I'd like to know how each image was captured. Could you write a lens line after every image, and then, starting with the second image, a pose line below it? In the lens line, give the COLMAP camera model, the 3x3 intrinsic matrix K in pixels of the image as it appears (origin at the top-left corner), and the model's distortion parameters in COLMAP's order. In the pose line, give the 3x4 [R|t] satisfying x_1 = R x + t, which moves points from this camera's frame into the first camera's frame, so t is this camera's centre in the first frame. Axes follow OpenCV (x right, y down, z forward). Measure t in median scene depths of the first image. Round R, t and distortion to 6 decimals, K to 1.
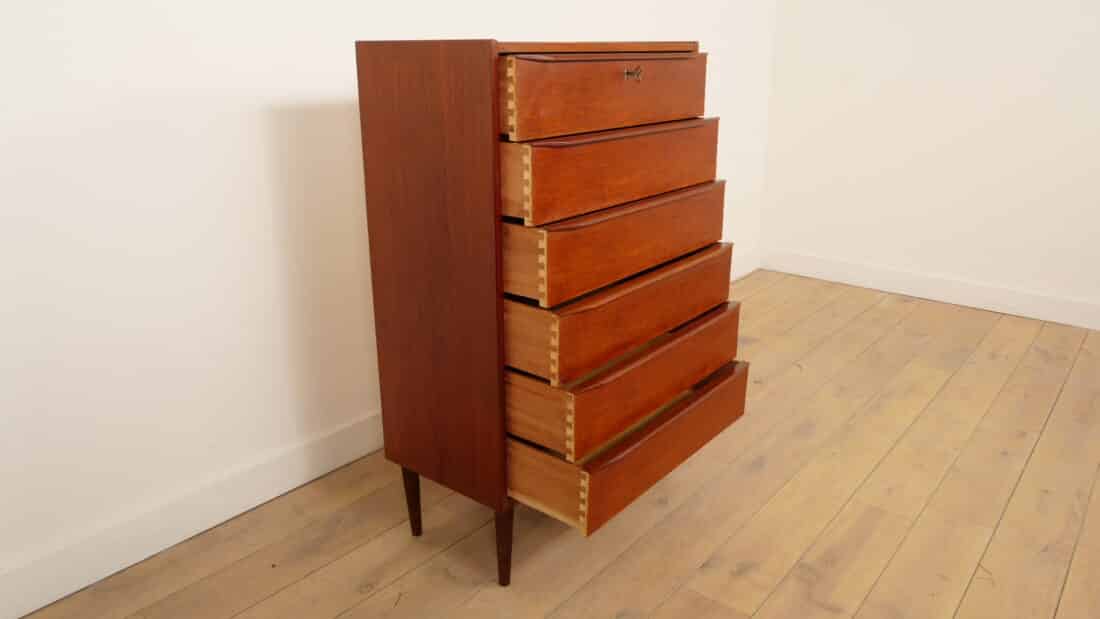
lens RADIAL K [[797.4, 0, 549.6], [0, 797.4, 313.2], [0, 0, 1]] dist [-0.014295, 0.002079]
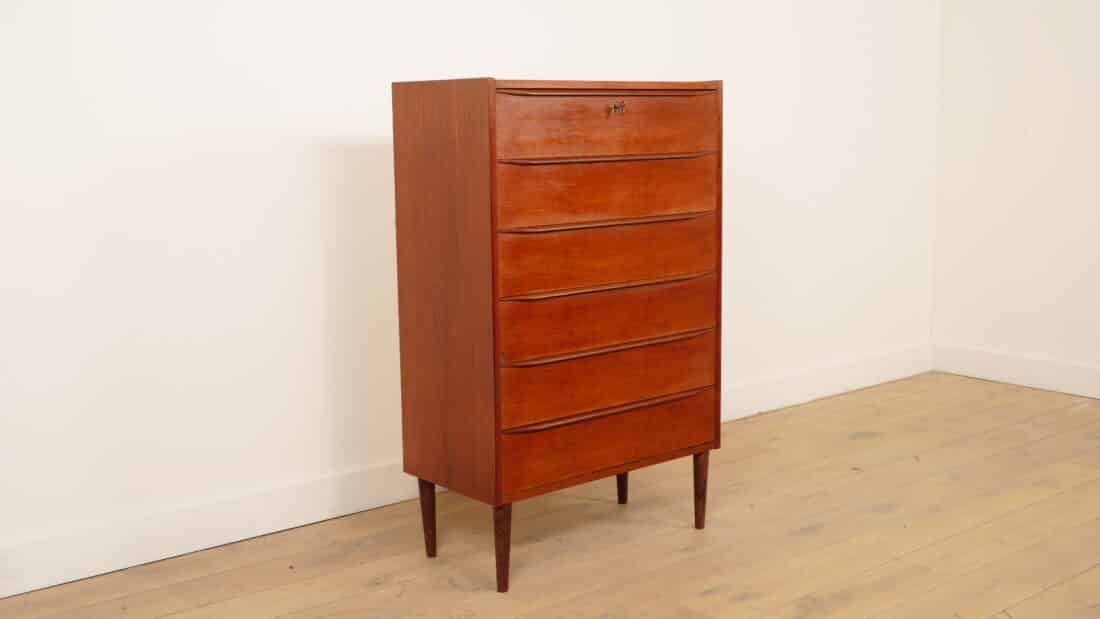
lens RADIAL K [[1281.4, 0, 547.7], [0, 1281.4, 310.3], [0, 0, 1]] dist [0.044800, 0.000000]
pose [[0.981822, 0.017127, -0.189029, 0.290237], [-0.049464, 0.984595, -0.167708, 0.246412], [0.183245, 0.174010, 0.967544, -0.618356]]
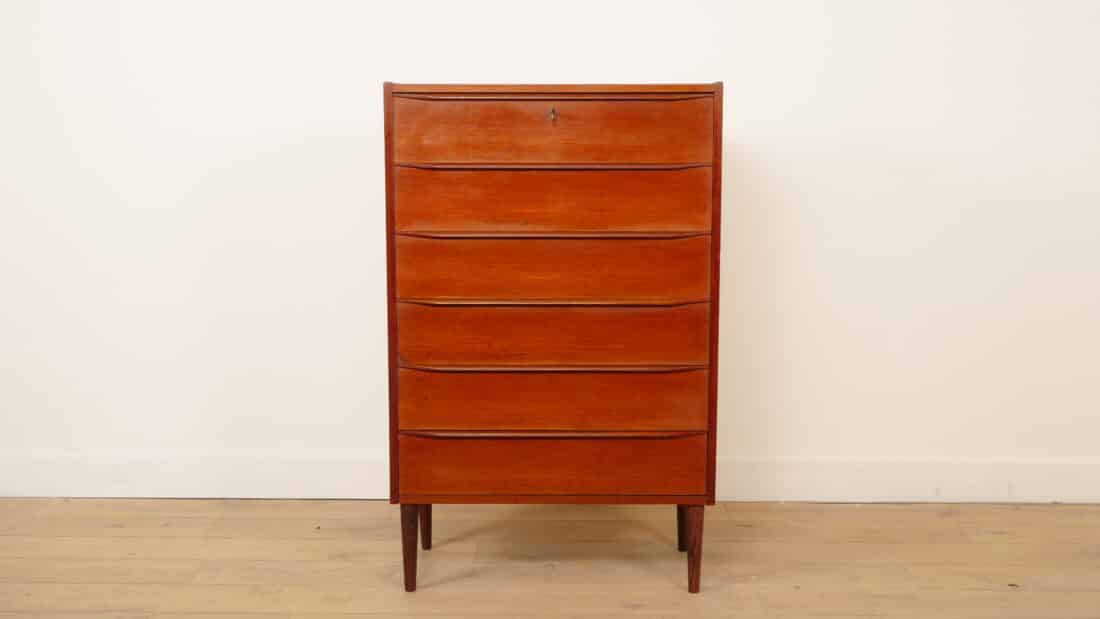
lens RADIAL K [[1281.4, 0, 540.5], [0, 1281.4, 307.8], [0, 0, 1]] dist [0.044800, 0.000000]
pose [[0.607232, 0.106323, -0.787378, 1.206705], [-0.254220, 0.964908, -0.065761, 0.059538], [0.752756, 0.240099, 0.612953, -0.012024]]
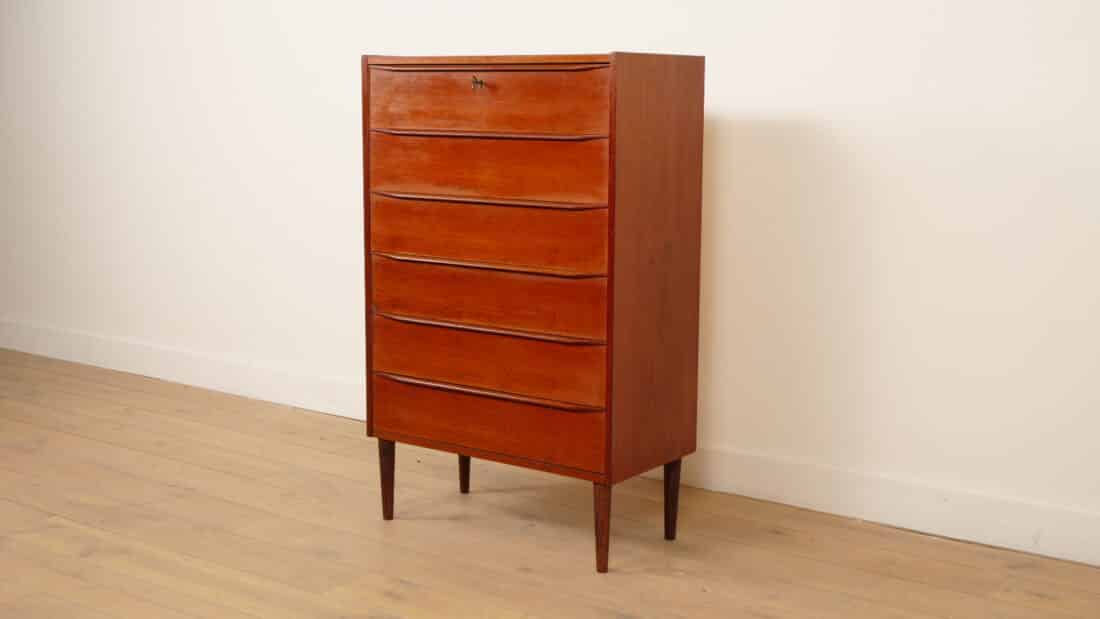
lens RADIAL K [[1390.7, 0, 554.7], [0, 1390.7, 308.1], [0, 0, 1]] dist [0.025325, 0.000000]
pose [[0.039825, 0.149991, -0.987885, 1.700949], [-0.328653, 0.935626, 0.128807, -0.236077], [0.943611, 0.319542, 0.086556, 0.837052]]
